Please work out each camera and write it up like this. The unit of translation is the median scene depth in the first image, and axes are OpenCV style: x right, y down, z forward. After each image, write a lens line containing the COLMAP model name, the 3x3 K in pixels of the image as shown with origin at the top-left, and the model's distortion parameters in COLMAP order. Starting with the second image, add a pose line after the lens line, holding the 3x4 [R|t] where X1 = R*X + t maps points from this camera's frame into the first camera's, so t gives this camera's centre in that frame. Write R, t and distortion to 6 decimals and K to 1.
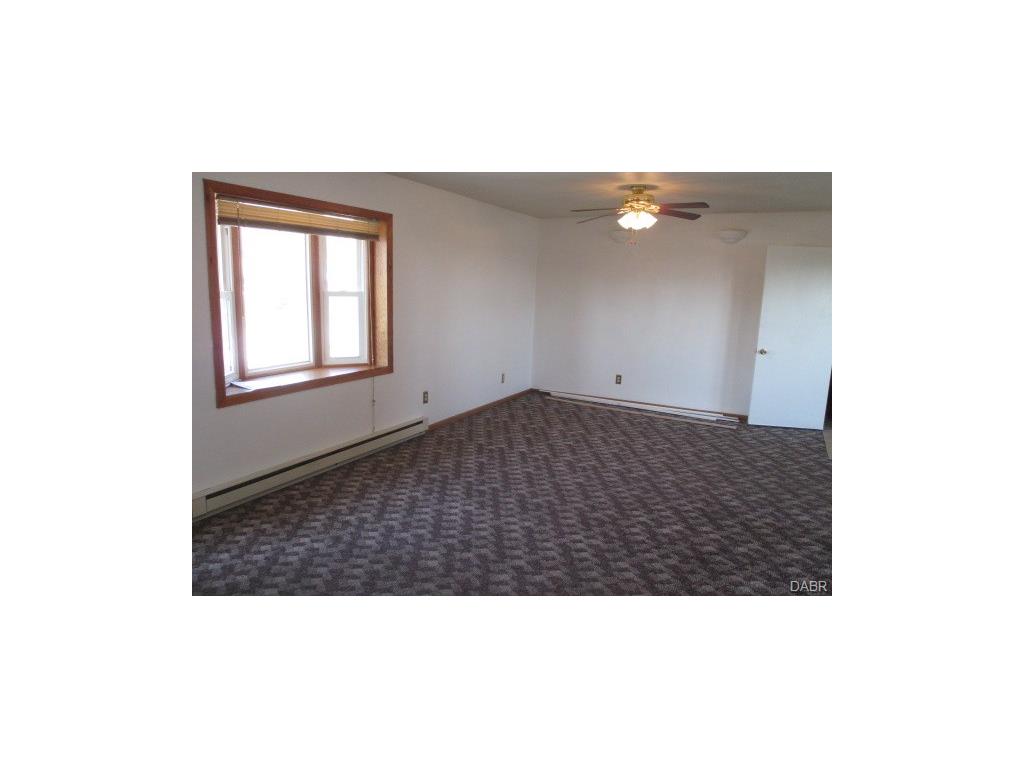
lens RADIAL K [[543.2, 0, 510.8], [0, 543.2, 377.4], [0, 0, 1]] dist [-0.004205, 0.000004]
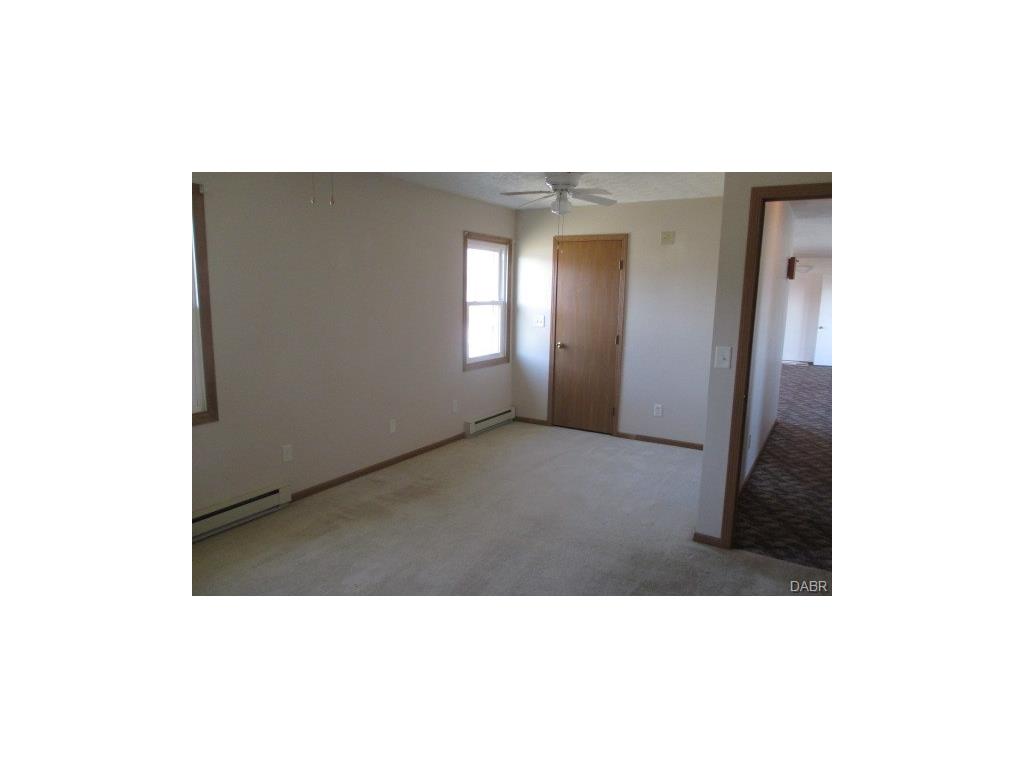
lens RADIAL K [[543.2, 0, 510.8], [0, 543.2, 377.4], [0, 0, 1]] dist [-0.004205, 0.000004]
pose [[0.998781, 0.000791, -0.049352, -0.137350], [-0.001655, 0.999846, -0.017467, 0.040924], [0.049331, 0.017527, 0.998629, -0.248601]]
